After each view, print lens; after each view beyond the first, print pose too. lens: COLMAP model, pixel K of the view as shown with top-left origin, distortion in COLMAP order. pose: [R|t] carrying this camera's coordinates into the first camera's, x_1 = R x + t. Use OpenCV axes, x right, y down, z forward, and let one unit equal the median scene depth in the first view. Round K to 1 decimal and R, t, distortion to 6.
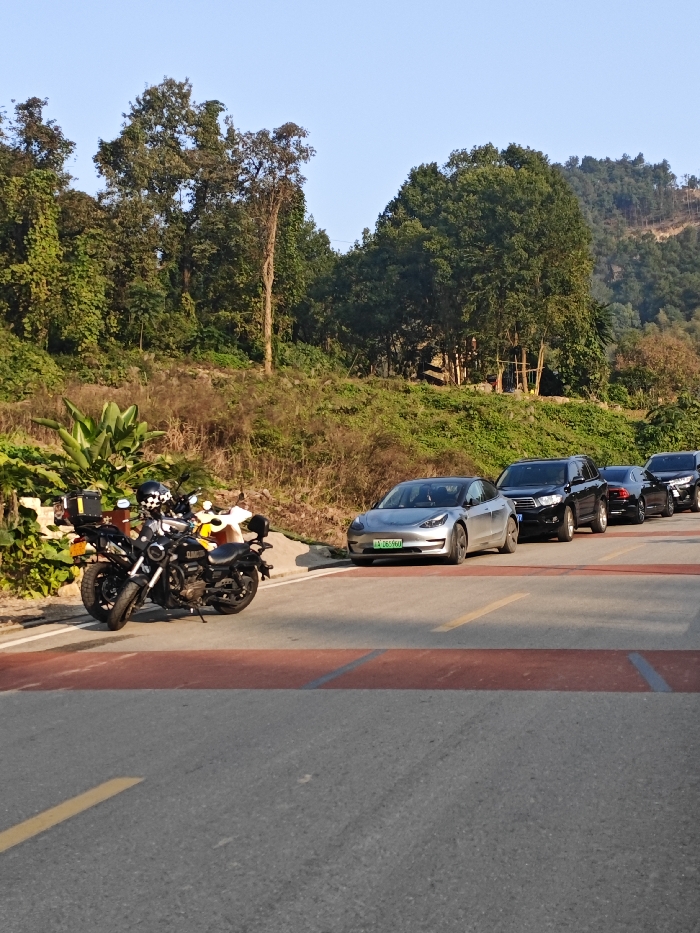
lens RADIAL K [[1322.7, 0, 350.7], [0, 1322.7, 466.1], [0, 0, 1]] dist [0.015778, 0.000000]
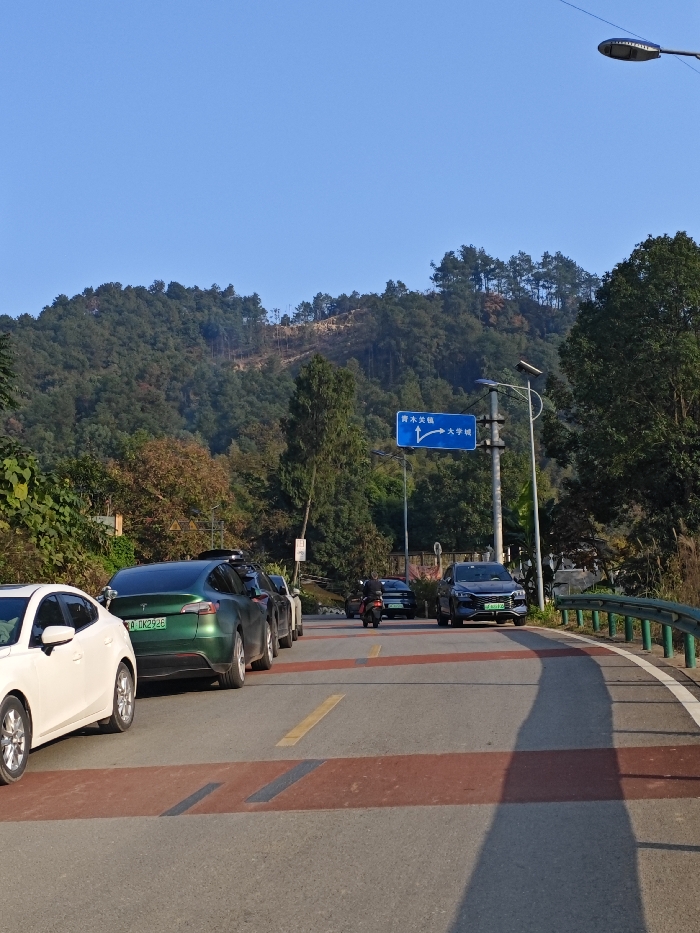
lens RADIAL K [[1322.7, 0, 349.9], [0, 1322.7, 467.1], [0, 0, 1]] dist [0.015778, 0.000000]
pose [[0.956809, 0.048431, 0.286656, 0.038845], [-0.016291, 0.993409, -0.113463, -0.002458], [-0.290262, 0.103892, 0.951291, 0.100957]]
